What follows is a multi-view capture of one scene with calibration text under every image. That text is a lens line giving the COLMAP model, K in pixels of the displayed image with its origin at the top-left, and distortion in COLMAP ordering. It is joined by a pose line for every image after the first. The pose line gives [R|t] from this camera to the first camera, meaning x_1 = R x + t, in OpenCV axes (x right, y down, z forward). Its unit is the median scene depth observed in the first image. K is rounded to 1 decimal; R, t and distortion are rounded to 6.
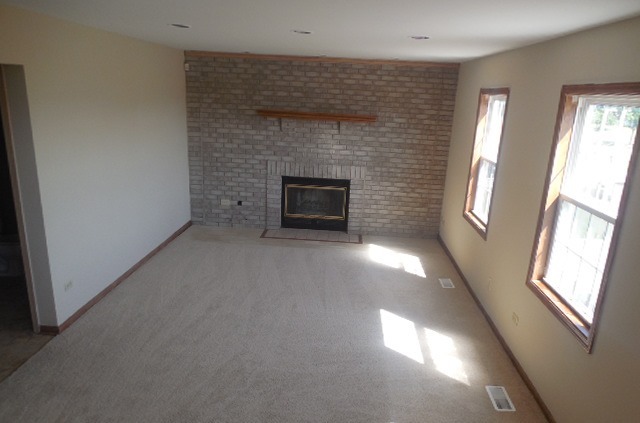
lens RADIAL K [[459.7, 0, 319.9], [0, 459.7, 212.9], [0, 0, 1]] dist [-0.009270, -0.004862]
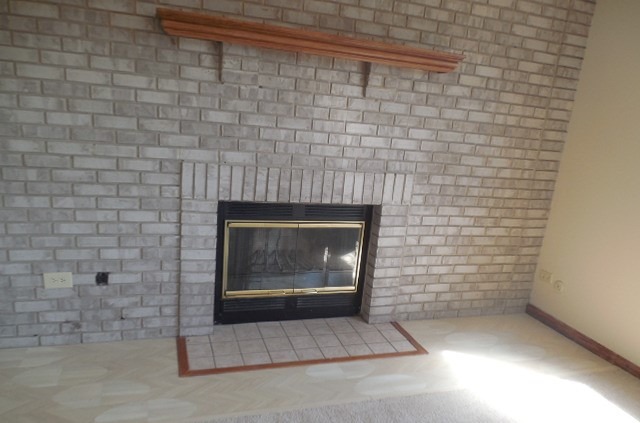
lens RADIAL K [[459.7, 0, 319.1], [0, 459.7, 228.1], [0, 0, 1]] dist [-0.009270, -0.004862]
pose [[0.927010, -0.056520, 0.370752, -0.152311], [0.049503, 0.998369, 0.028425, -0.065712], [-0.371754, -0.007997, 0.928297, 0.614900]]
